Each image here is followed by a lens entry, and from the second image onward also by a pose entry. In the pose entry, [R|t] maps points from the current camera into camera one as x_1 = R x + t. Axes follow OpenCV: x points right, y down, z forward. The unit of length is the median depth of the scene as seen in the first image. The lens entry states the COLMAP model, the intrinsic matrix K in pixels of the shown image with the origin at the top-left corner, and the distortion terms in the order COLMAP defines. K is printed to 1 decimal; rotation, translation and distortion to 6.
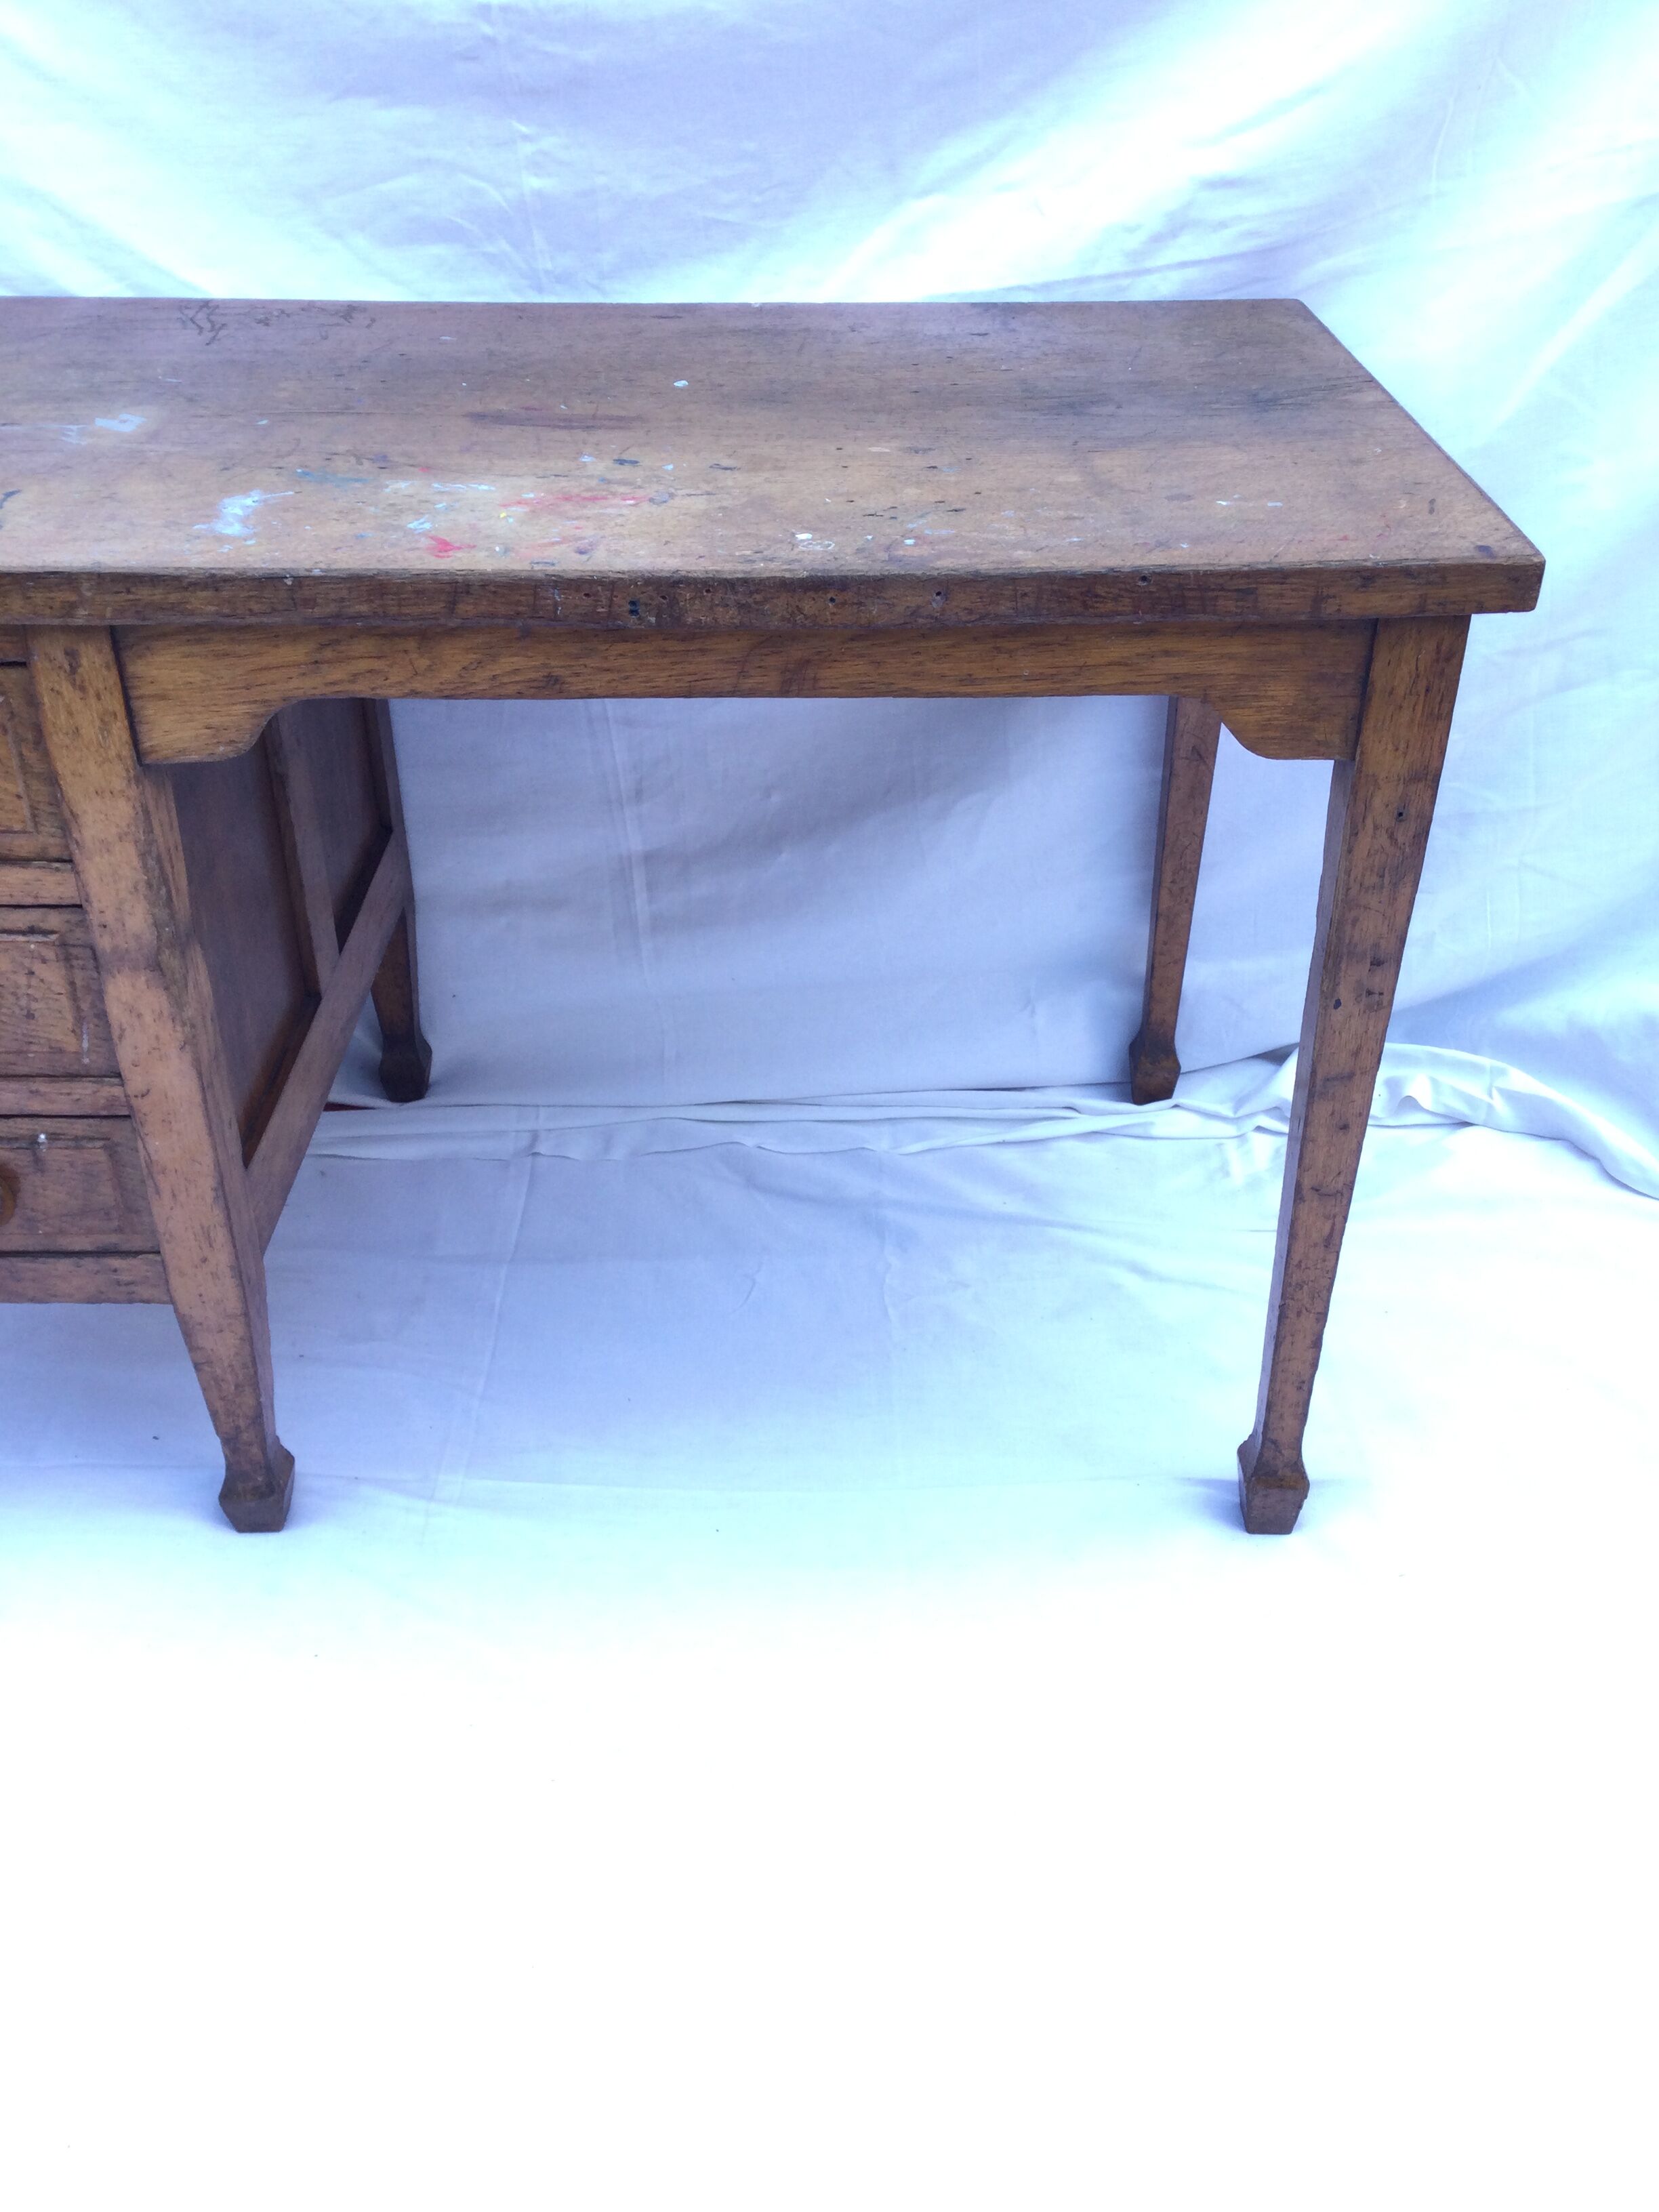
lens RADIAL K [[2037.5, 0, 802.0], [0, 2037.5, 1140.4], [0, 0, 1]] dist [0.054655, 0.000000]
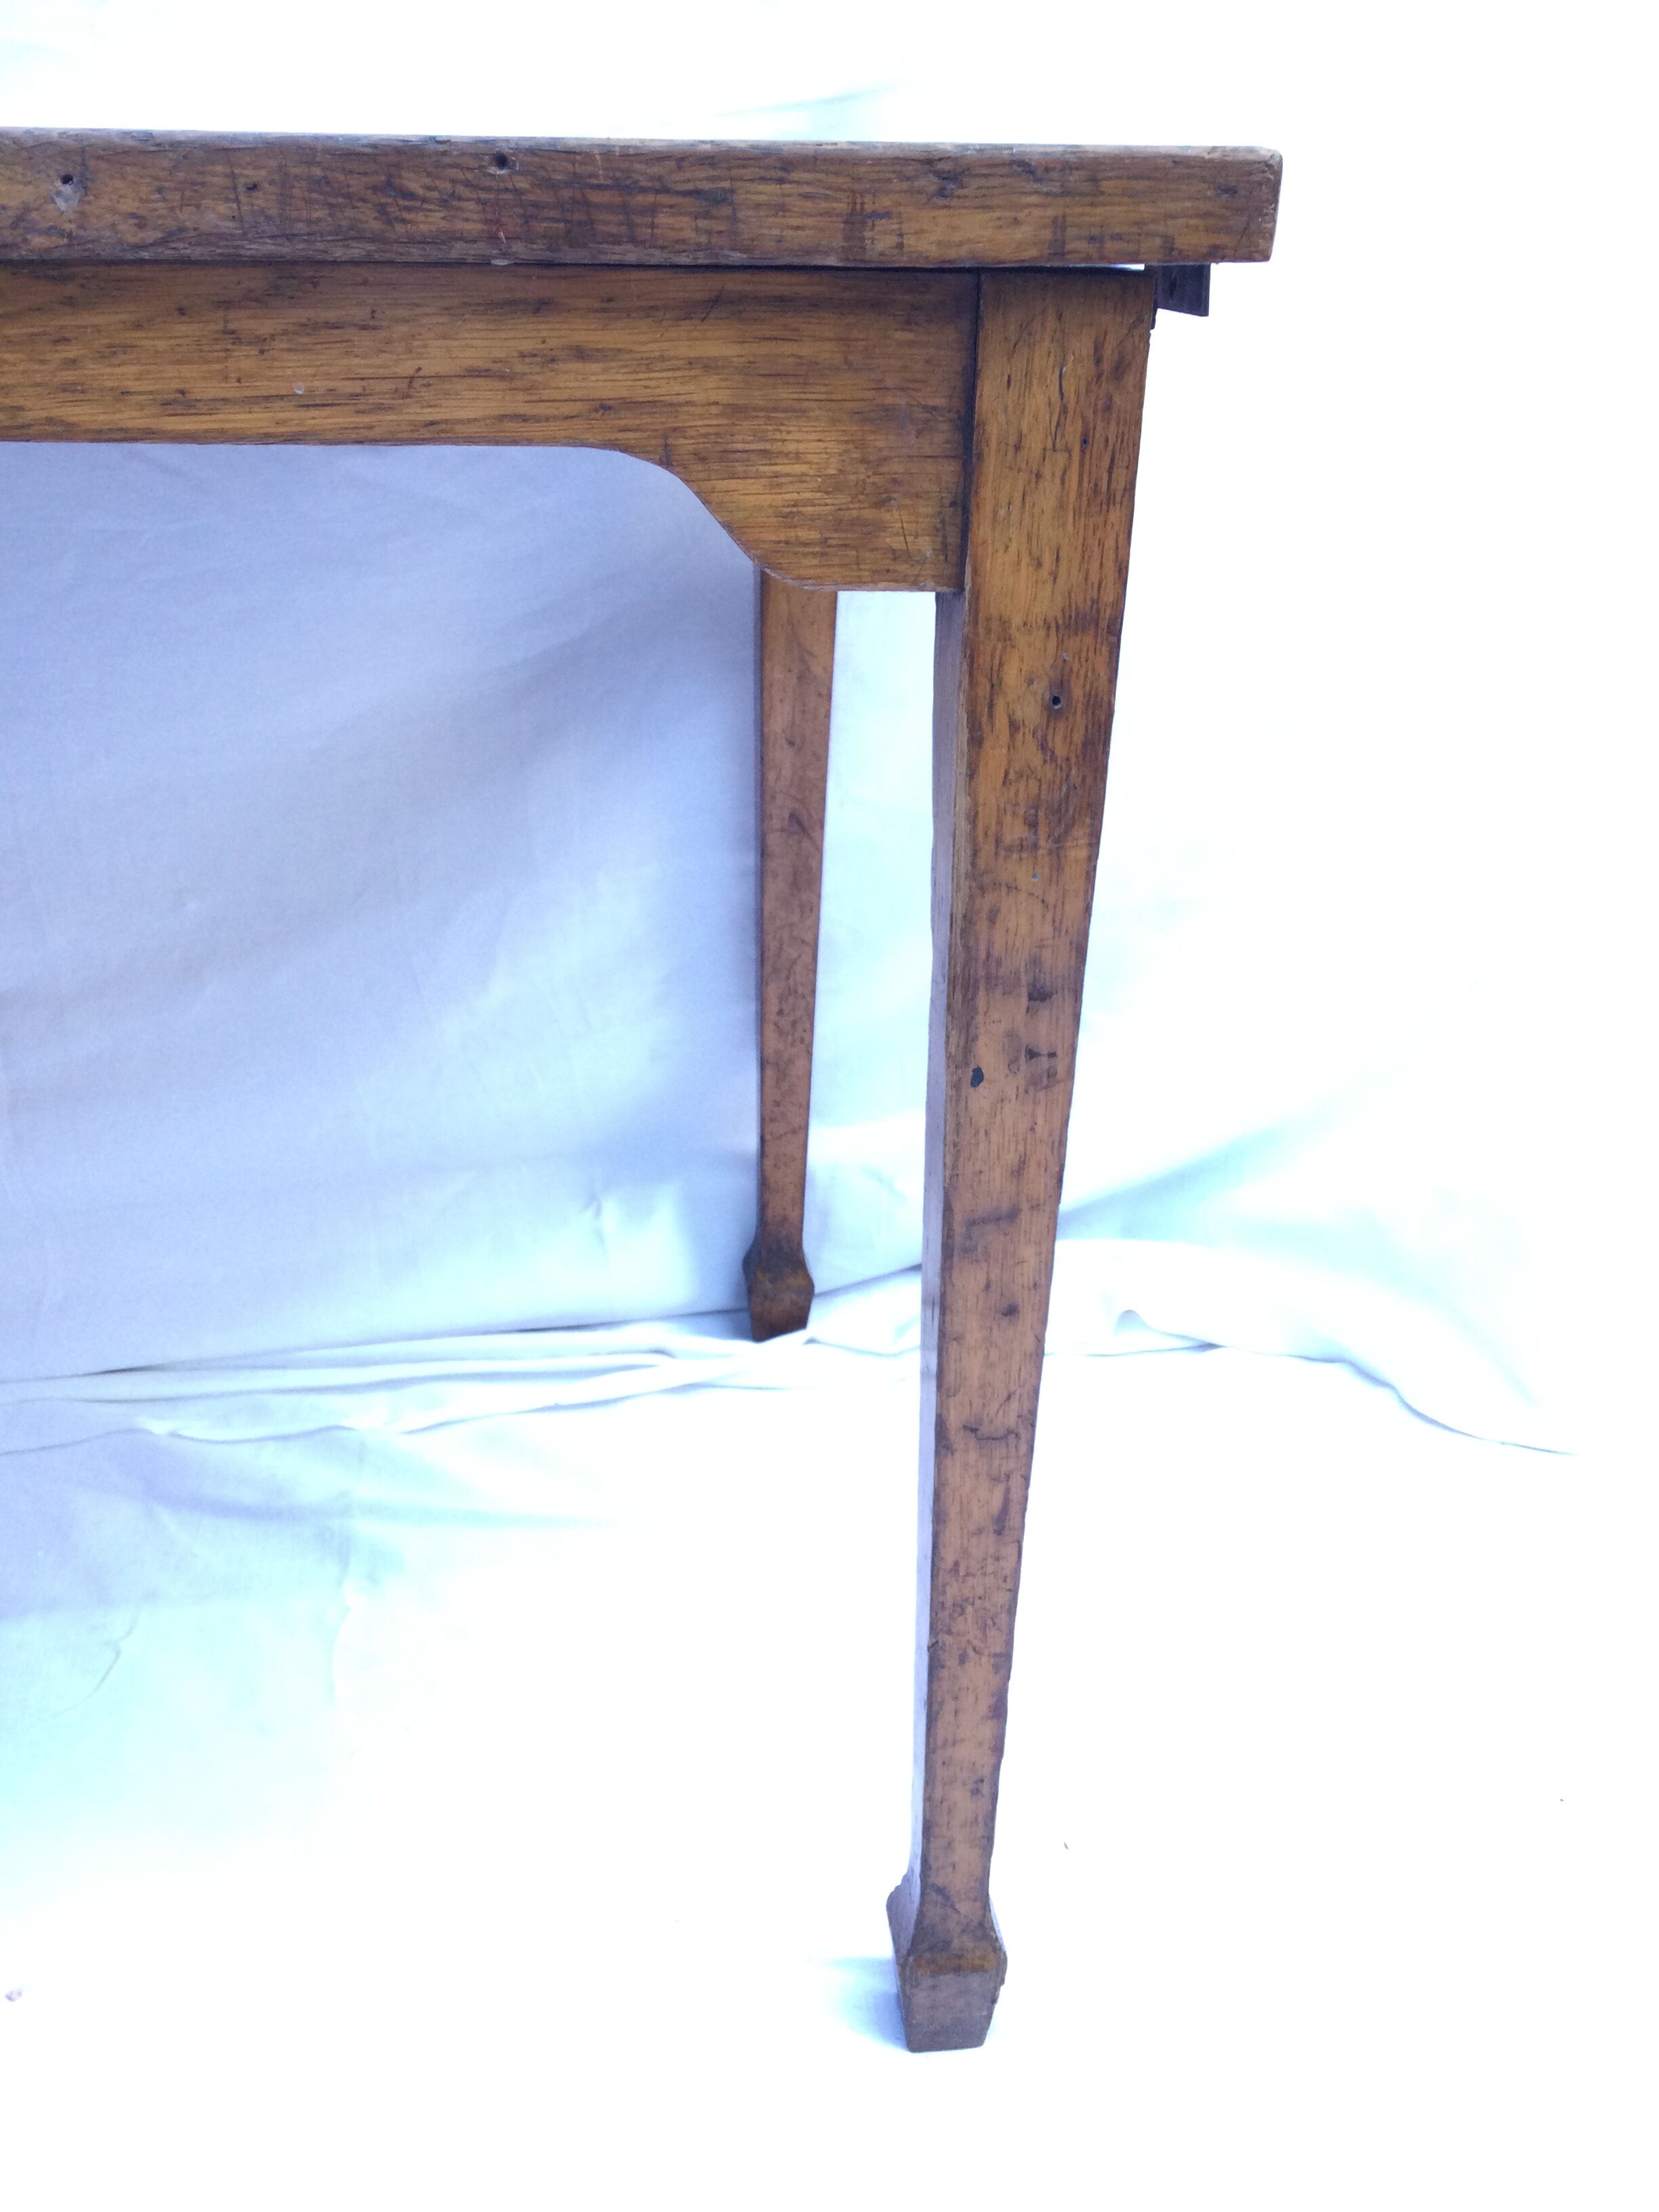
lens RADIAL K [[2037.5, 0, 850.3], [0, 2037.5, 1118.5], [0, 0, 1]] dist [0.054655, 0.000000]
pose [[0.988287, -0.030006, 0.149626, 0.146414], [0.053586, 0.986279, -0.156149, 0.027075], [-0.142888, 0.162338, 0.976335, 0.474711]]
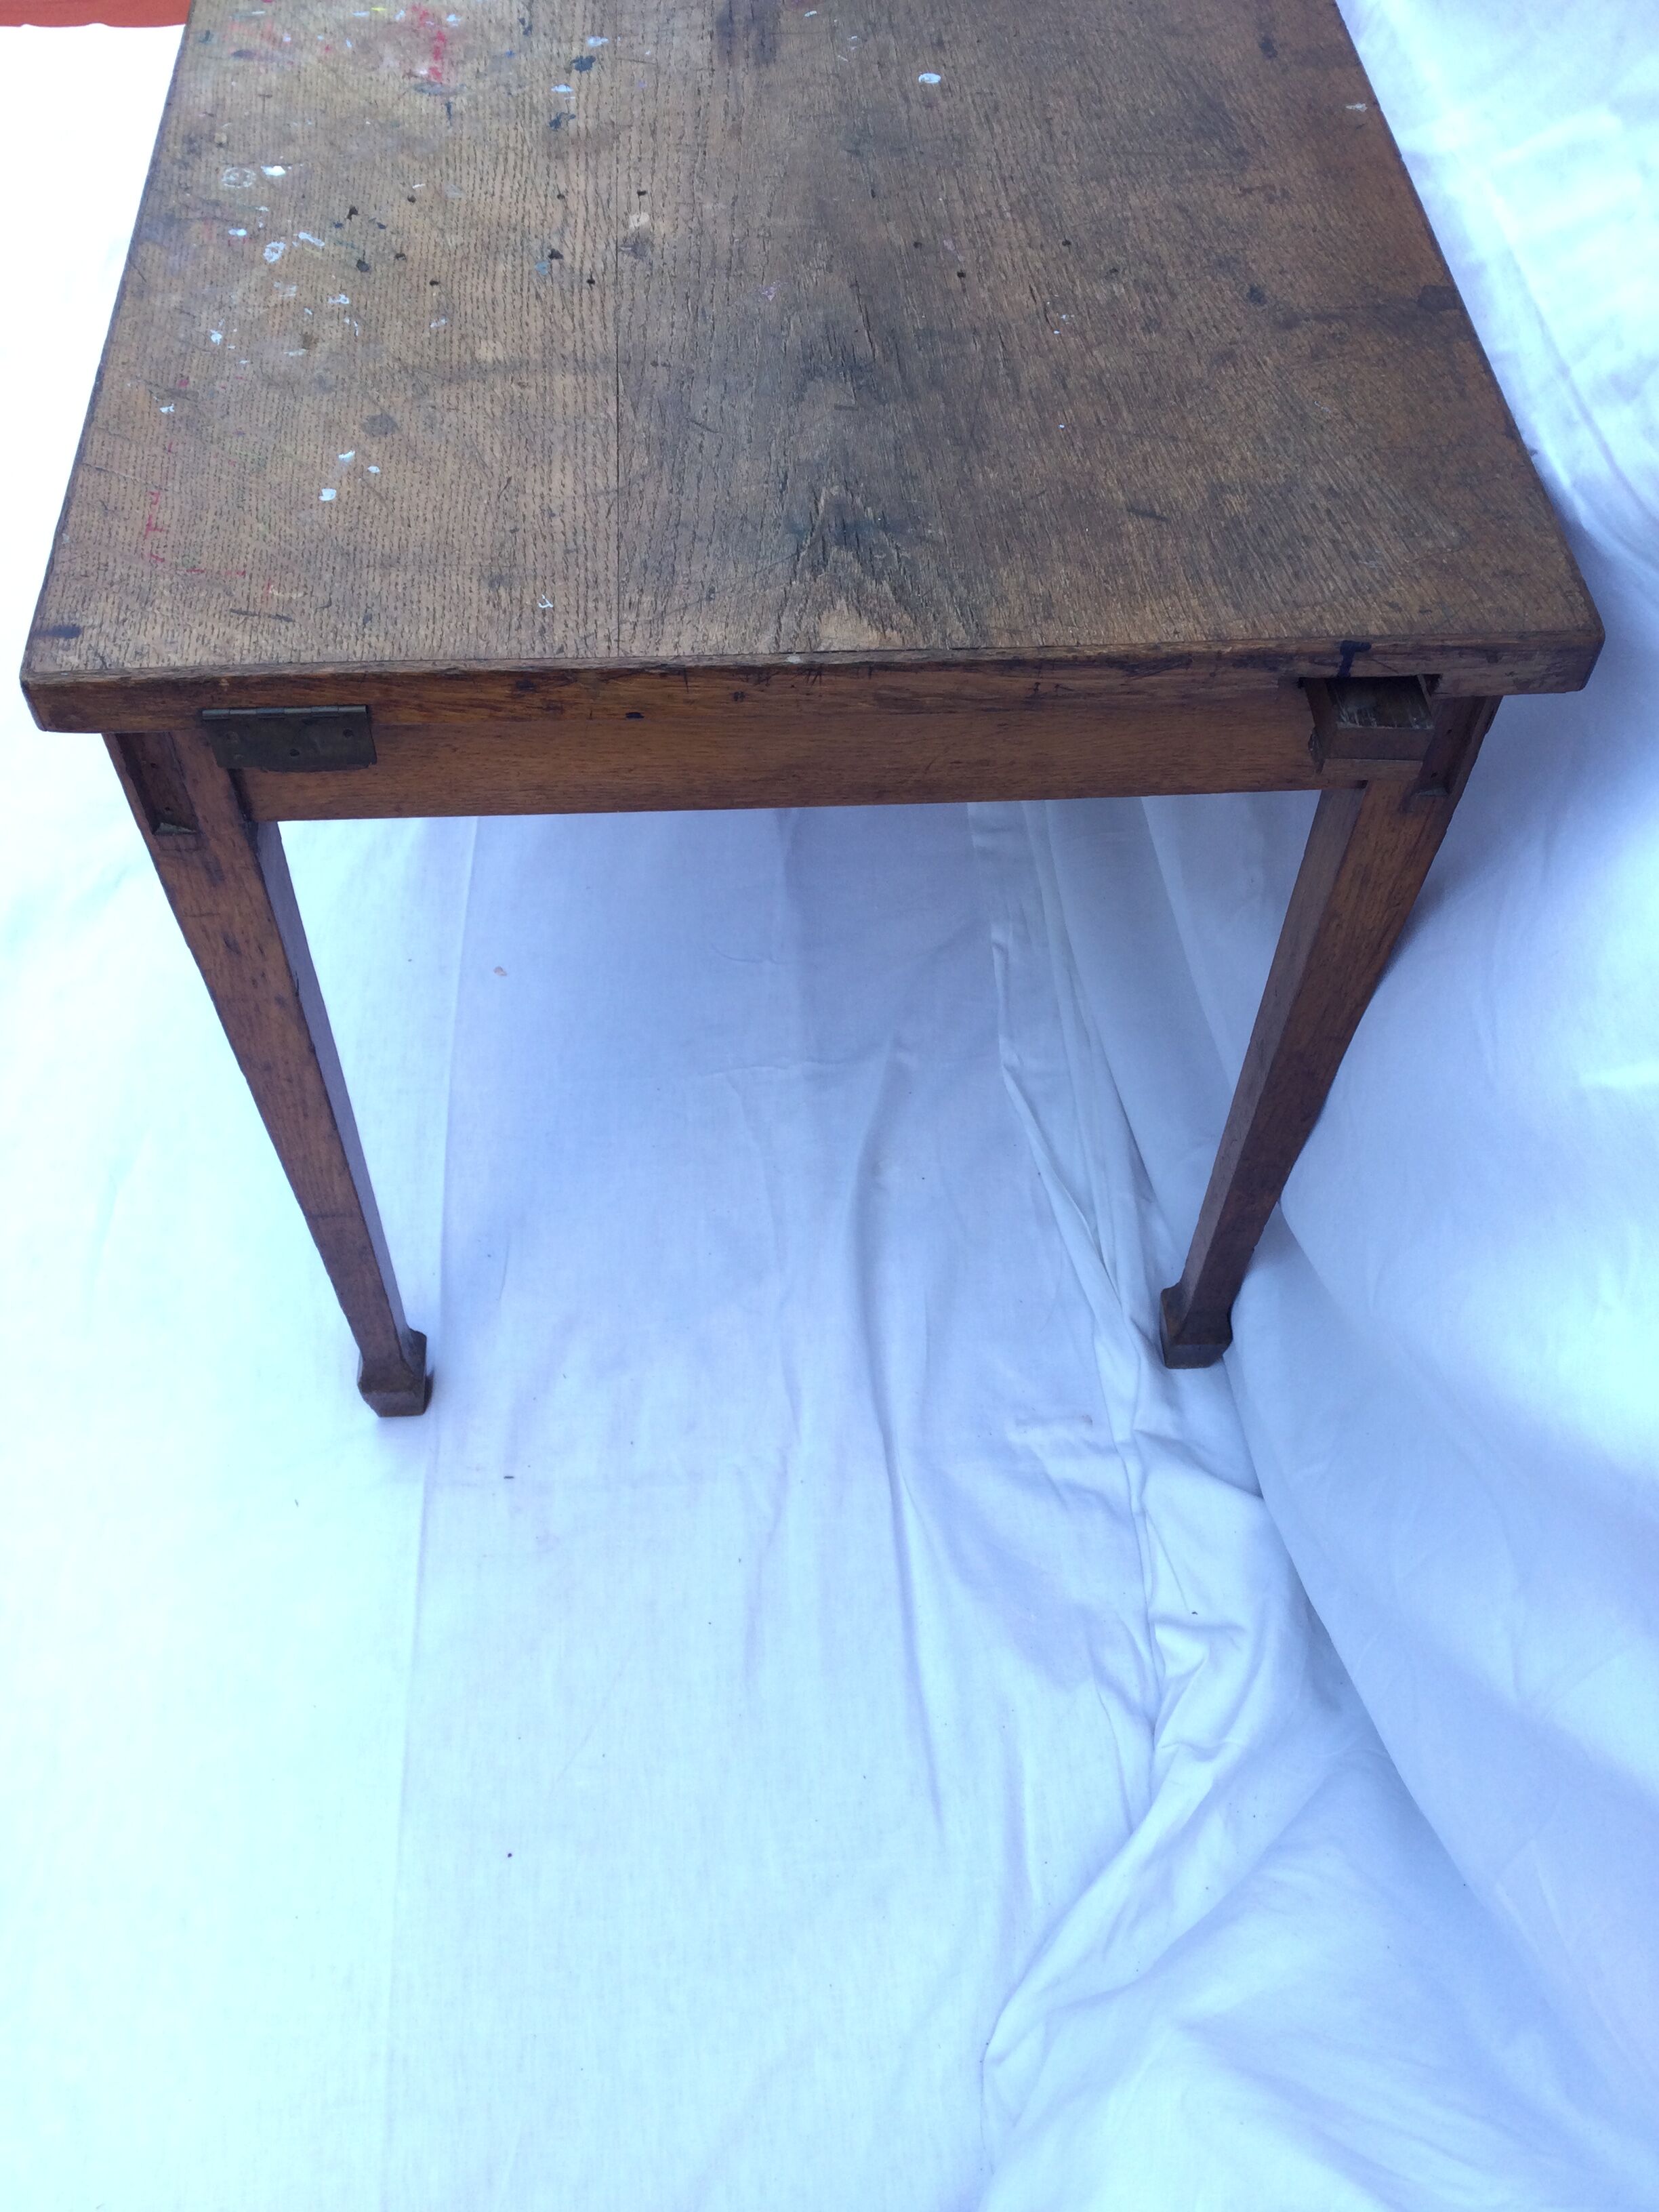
lens RADIAL K [[2037.5, 0, 848.2], [0, 2037.5, 1100.4], [0, 0, 1]] dist [0.054655, 0.000000]
pose [[0.070427, 0.800570, -0.595086, 0.827009], [-0.562421, 0.524572, 0.639145, -0.740968], [0.823846, 0.289676, 0.487202, 0.790695]]
